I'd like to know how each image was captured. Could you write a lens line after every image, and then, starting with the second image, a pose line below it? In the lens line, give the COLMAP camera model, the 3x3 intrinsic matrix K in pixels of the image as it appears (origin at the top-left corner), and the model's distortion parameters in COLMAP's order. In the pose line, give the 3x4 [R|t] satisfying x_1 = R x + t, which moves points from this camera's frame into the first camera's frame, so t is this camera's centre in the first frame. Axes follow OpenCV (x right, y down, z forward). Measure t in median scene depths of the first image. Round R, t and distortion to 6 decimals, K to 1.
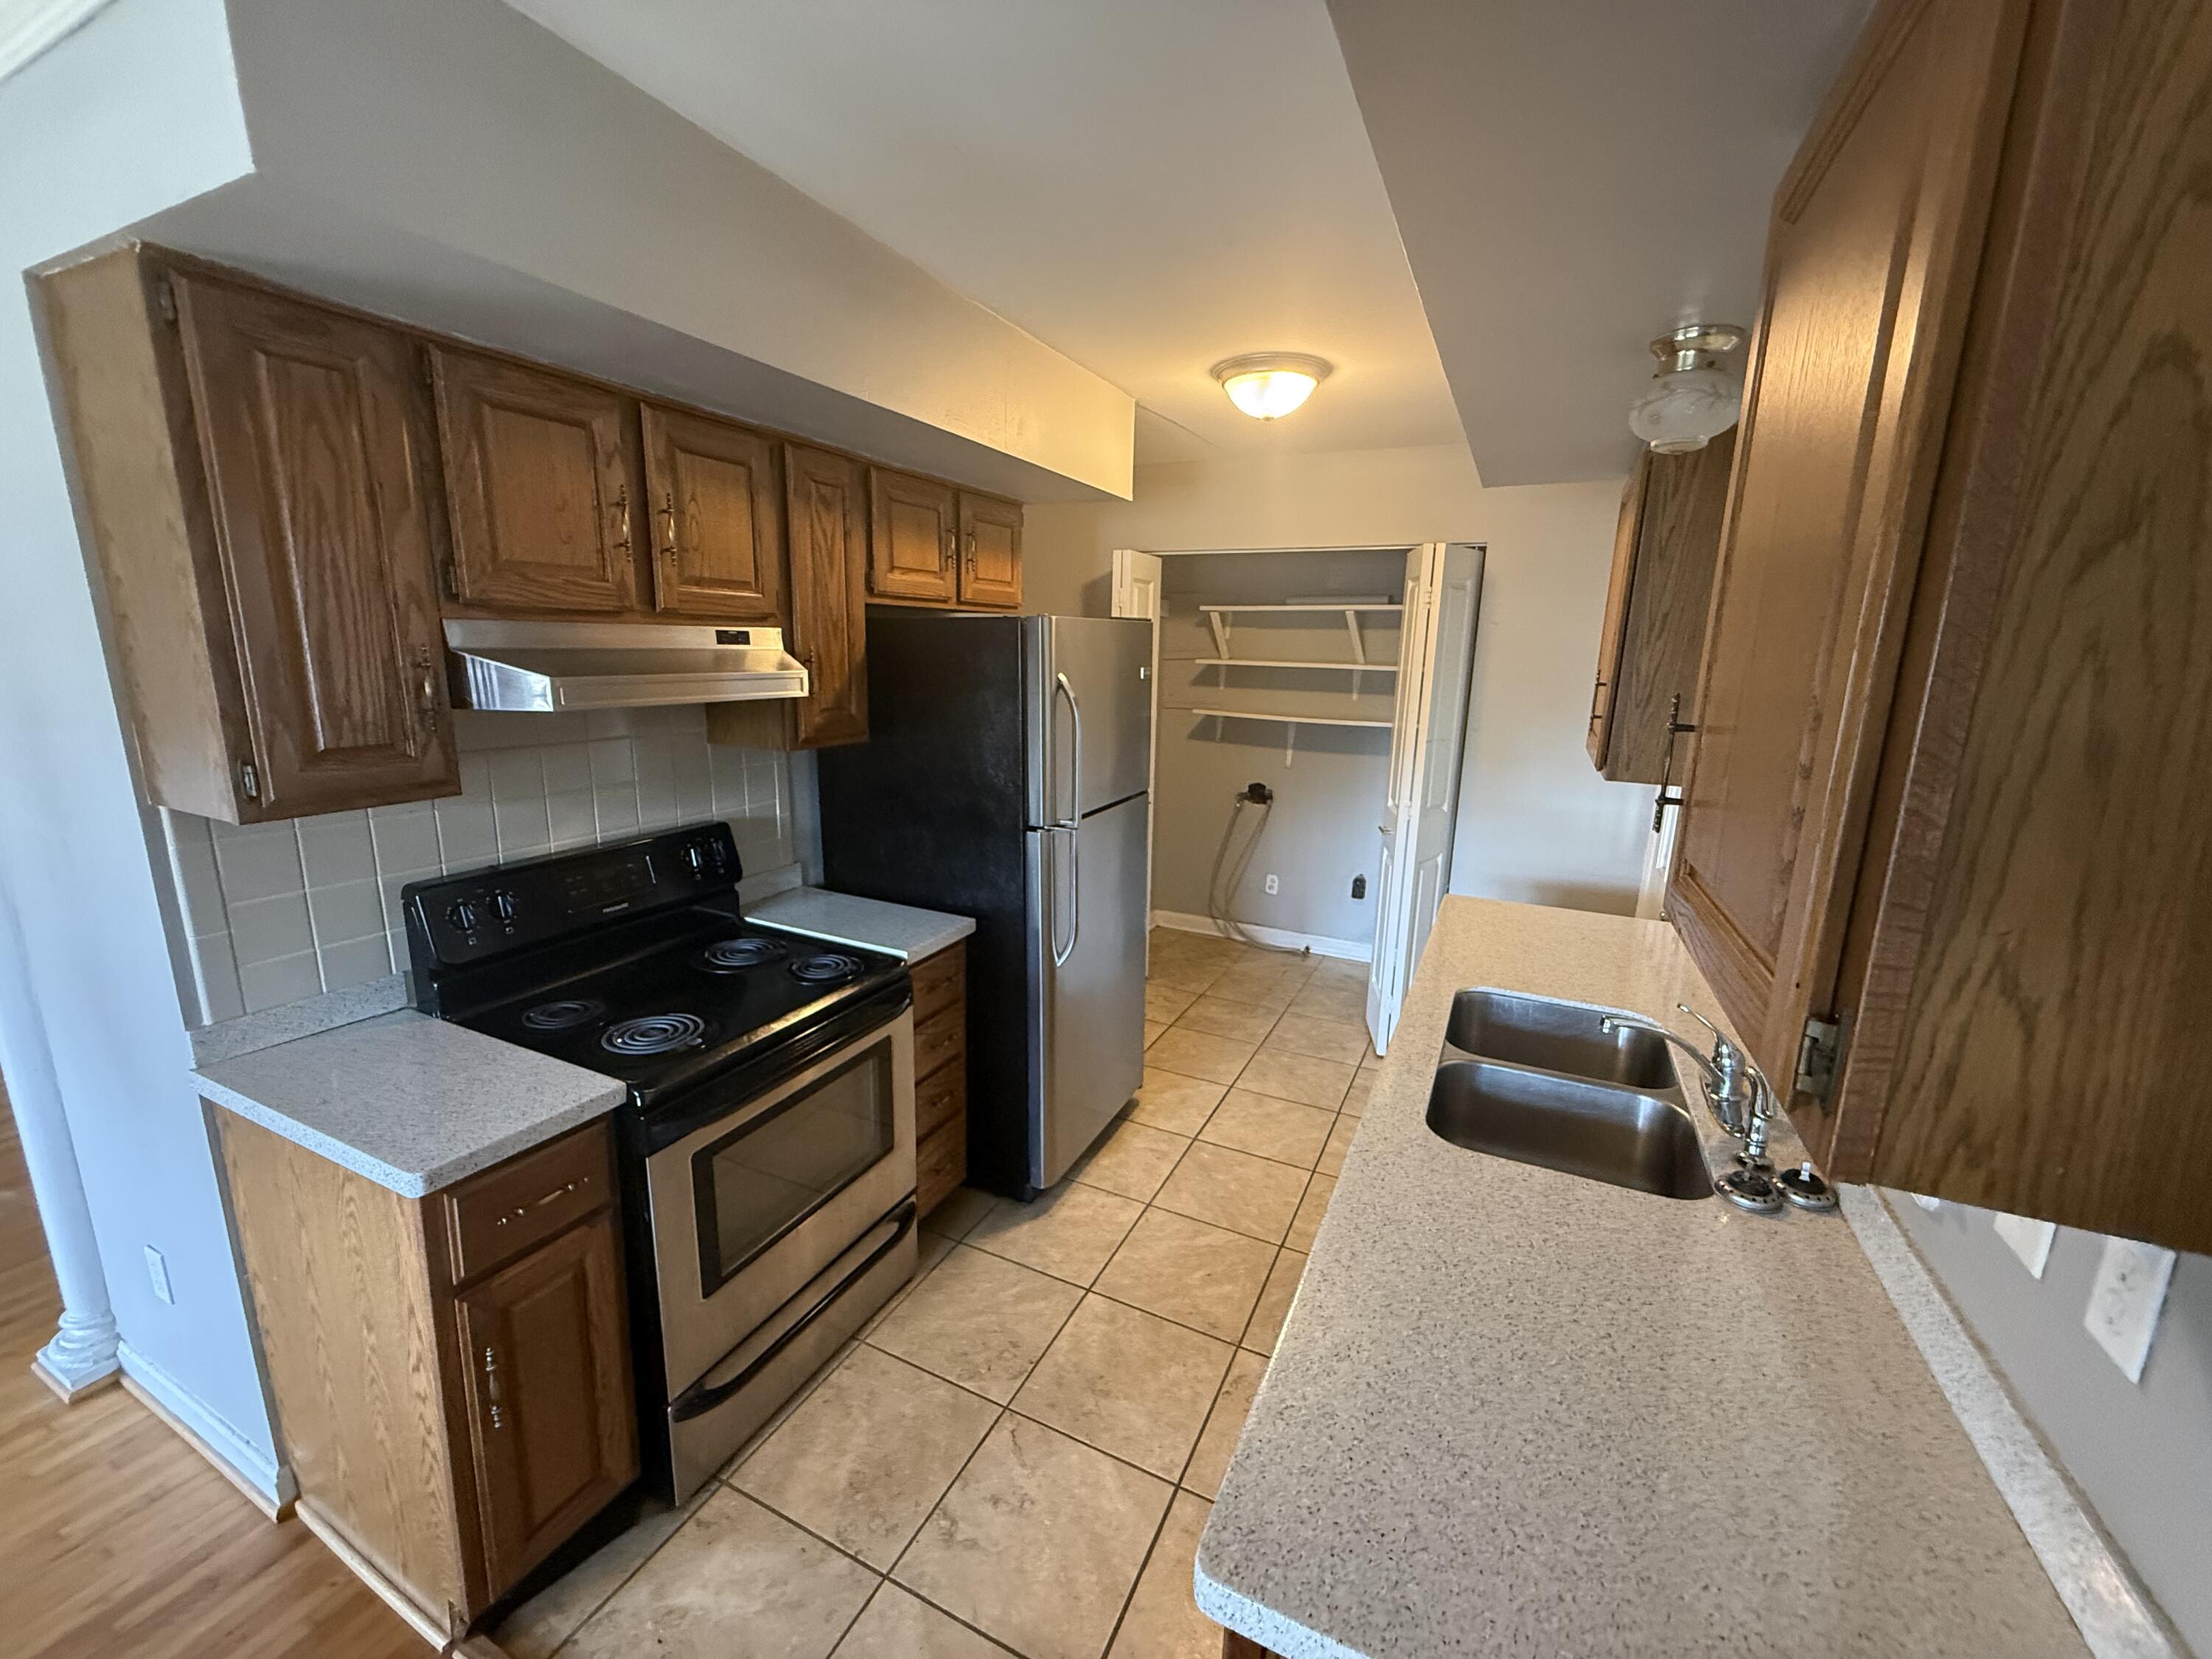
lens RADIAL K [[880.4, 0, 1099.8], [0, 880.4, 830.5], [0, 0, 1]] dist [-0.001681, 0.000581]
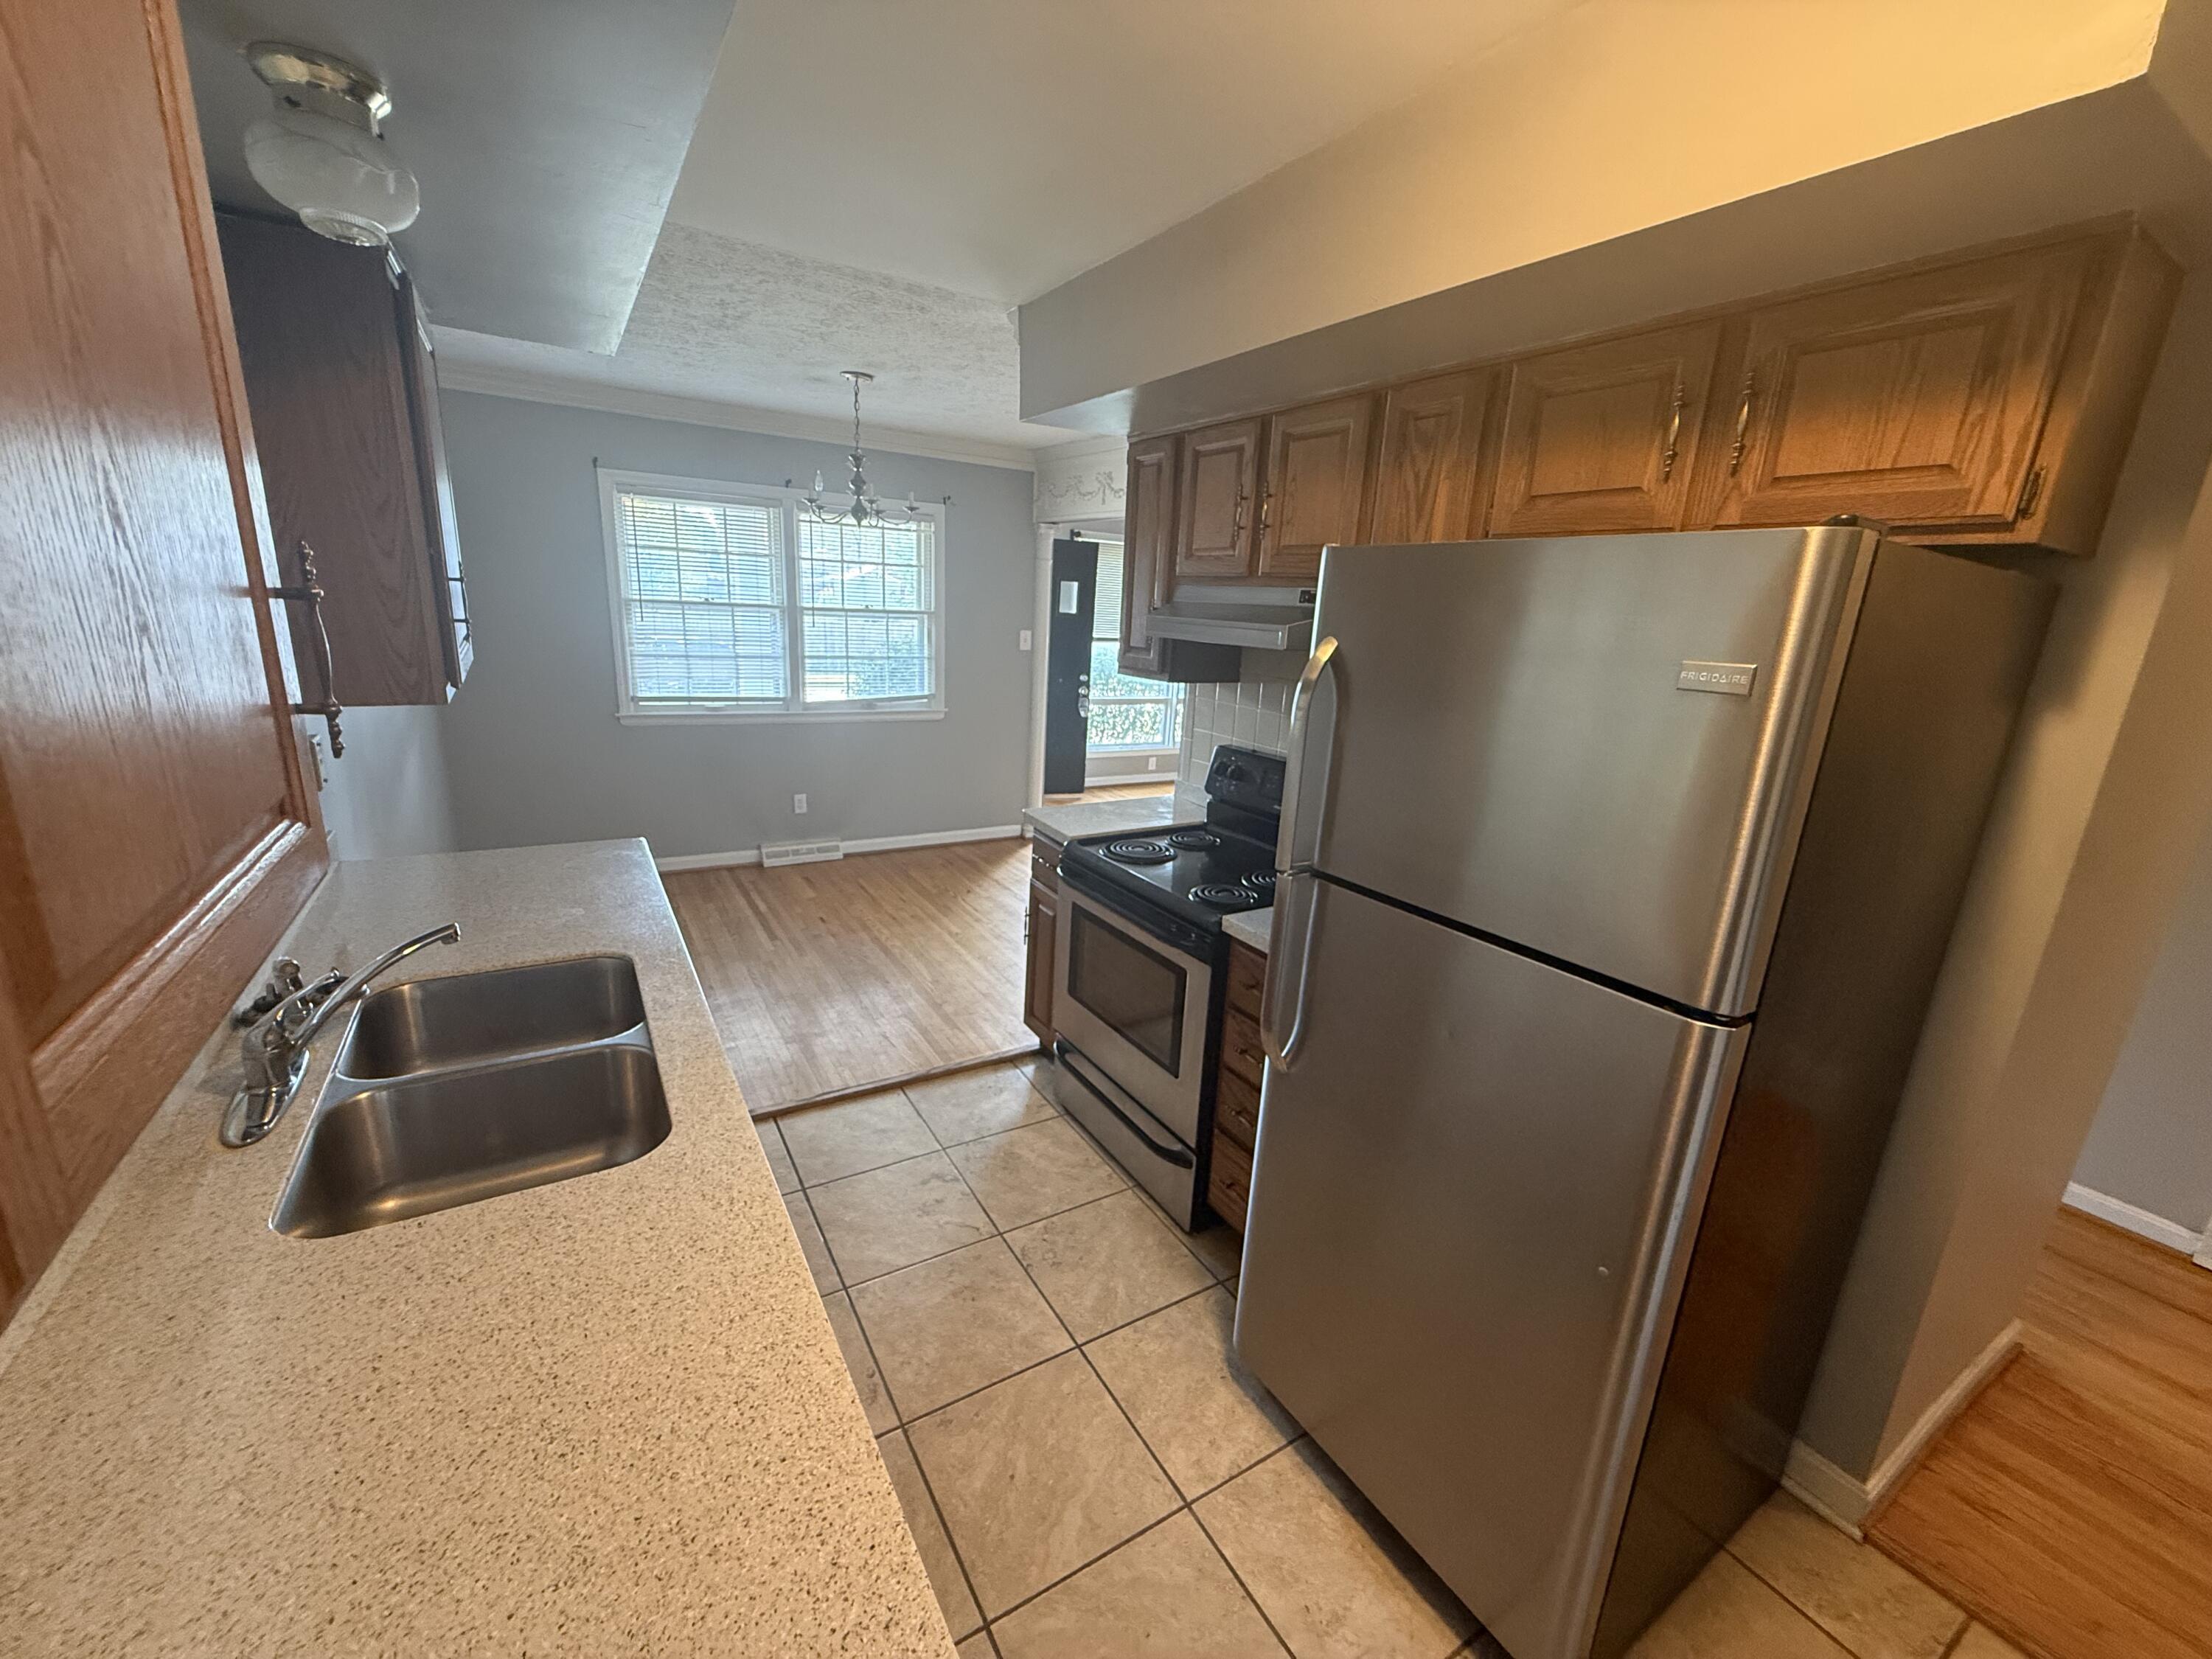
lens RADIAL K [[880.4, 0, 1099.8], [0, 880.4, 830.5], [0, 0, 1]] dist [-0.001681, 0.000581]
pose [[-0.538042, 0.165424, -0.826526, 0.578761], [-0.237056, 0.911282, 0.336703, -0.218969], [0.808897, 0.377094, -0.451093, 1.169948]]
